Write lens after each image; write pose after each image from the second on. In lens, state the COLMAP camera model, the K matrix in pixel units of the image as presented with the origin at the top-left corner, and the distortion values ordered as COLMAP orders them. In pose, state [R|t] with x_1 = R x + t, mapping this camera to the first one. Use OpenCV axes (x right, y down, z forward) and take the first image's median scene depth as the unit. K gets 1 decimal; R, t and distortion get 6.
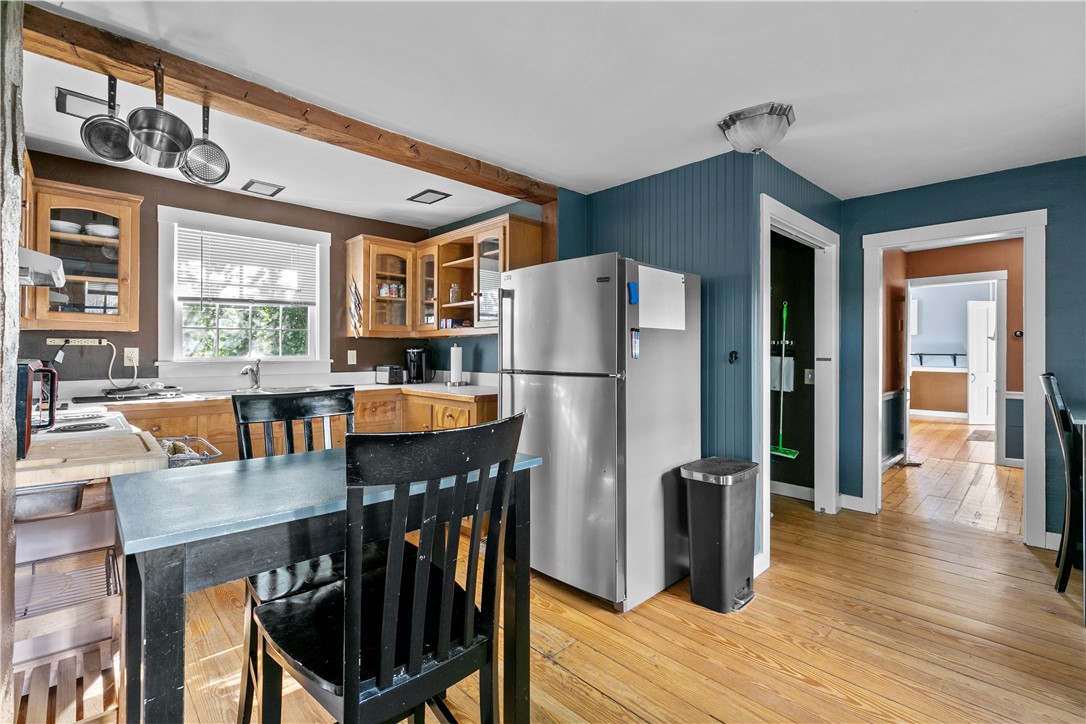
lens RADIAL K [[487.7, 0, 539.0], [0, 487.7, 347.6], [0, 0, 1]] dist [0.001991, -0.001008]
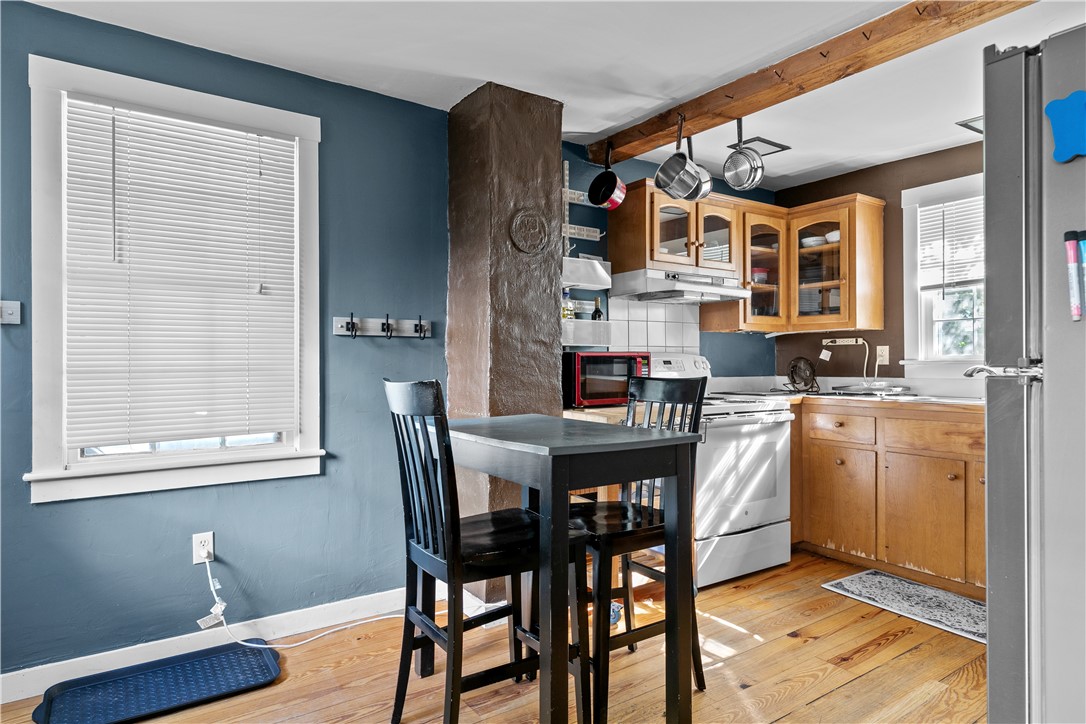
lens RADIAL K [[620.0, 0, 540.3], [0, 620.0, 357.3], [0, 0, 1]] dist [-0.002299, 0.000844]
pose [[-0.157870, -0.013273, -0.987371, 0.394843], [0.006695, 0.999872, -0.014511, 0.028882], [0.987437, -0.008902, -0.157761, 0.413771]]
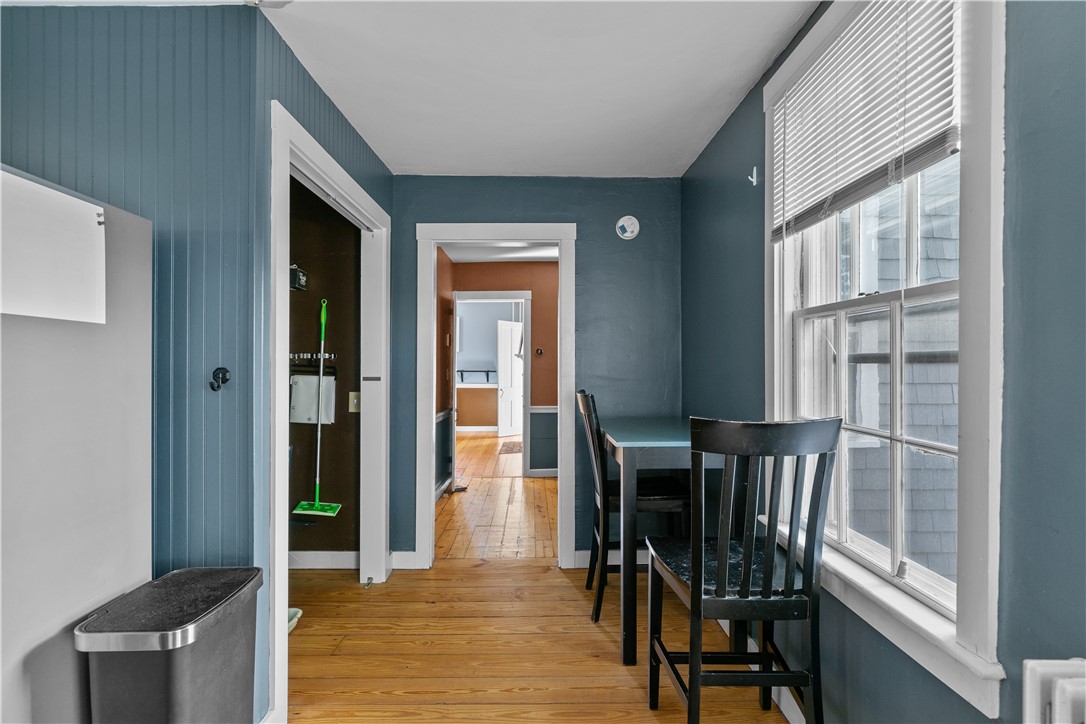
lens RADIAL K [[557.6, 0, 539.6], [0, 557.6, 365.8], [0, 0, 1]] dist [-0.001264, -0.001876]
pose [[0.687596, 0.000823, 0.726093, 0.140700], [-0.002635, 0.999996, 0.001361, 0.002302], [-0.726089, -0.002849, 0.687595, 0.226907]]
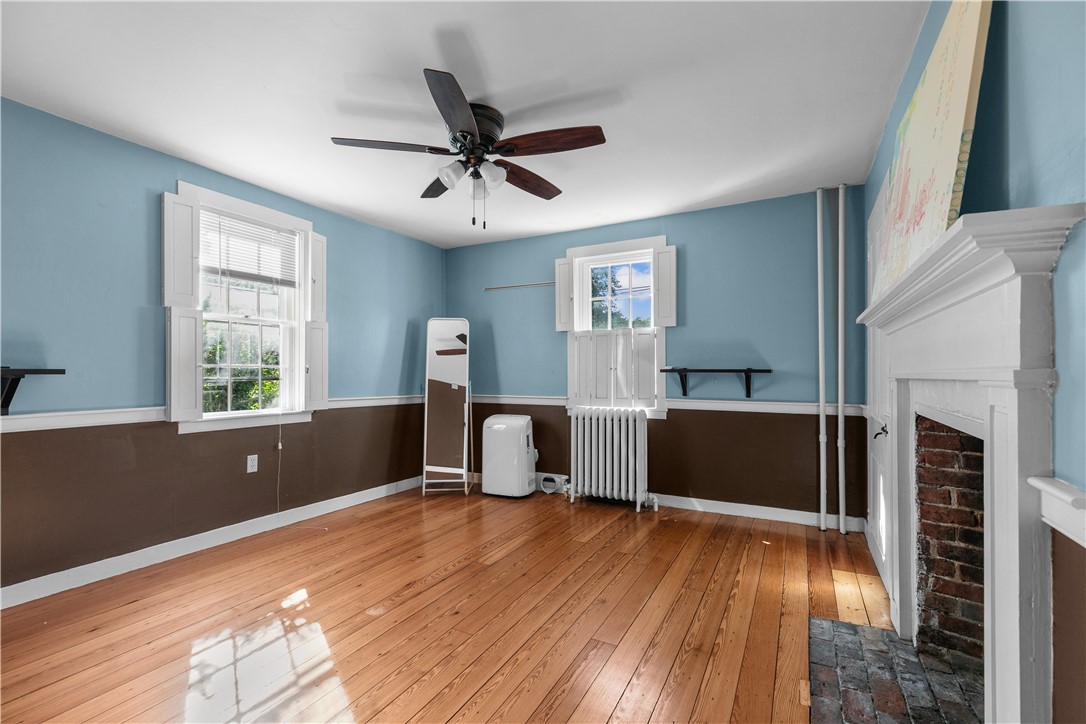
lens RADIAL K [[487.7, 0, 529.7], [0, 487.7, 369.9], [0, 0, 1]] dist [0.001991, -0.001008]
pose [[0.954651, -0.003314, 0.297709, 1.254930], [0.003811, 0.999992, -0.001090, 0.032015], [-0.297703, 0.002175, 0.954656, 1.503212]]
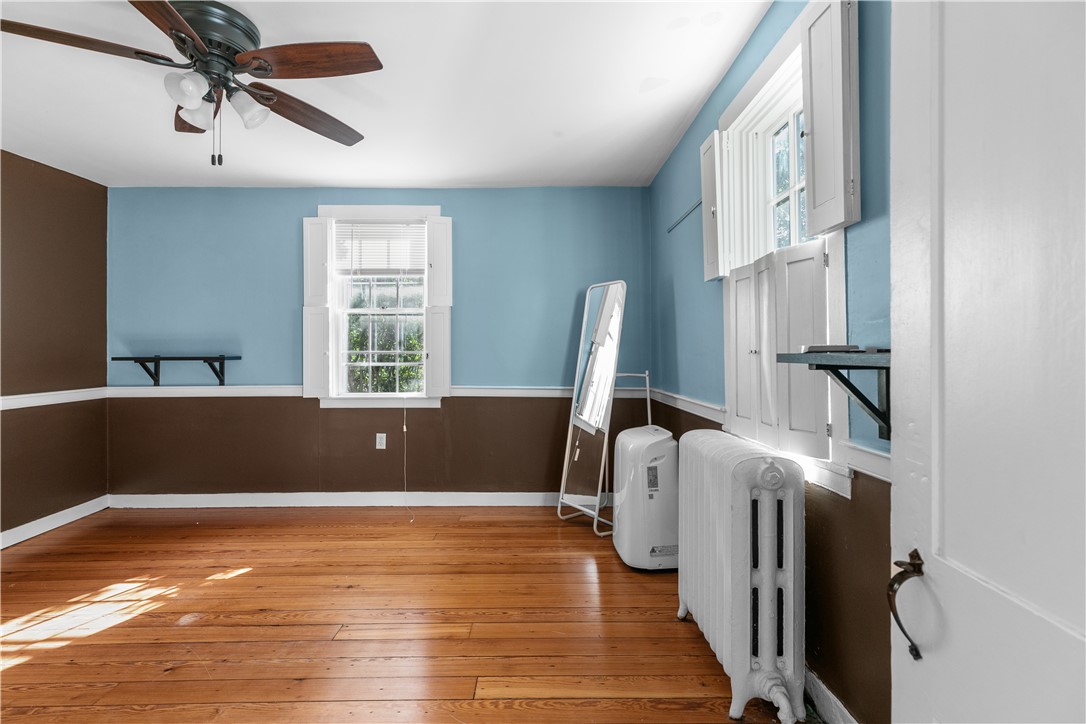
lens RADIAL K [[487.7, 0, 538.0], [0, 487.7, 349.0], [0, 0, 1]] dist [0.001991, -0.001008]
pose [[0.733424, -0.007866, -0.679726, 1.983615], [0.009511, 0.999954, -0.001310, 0.017629], [0.679705, -0.005504, 0.733465, 2.032477]]
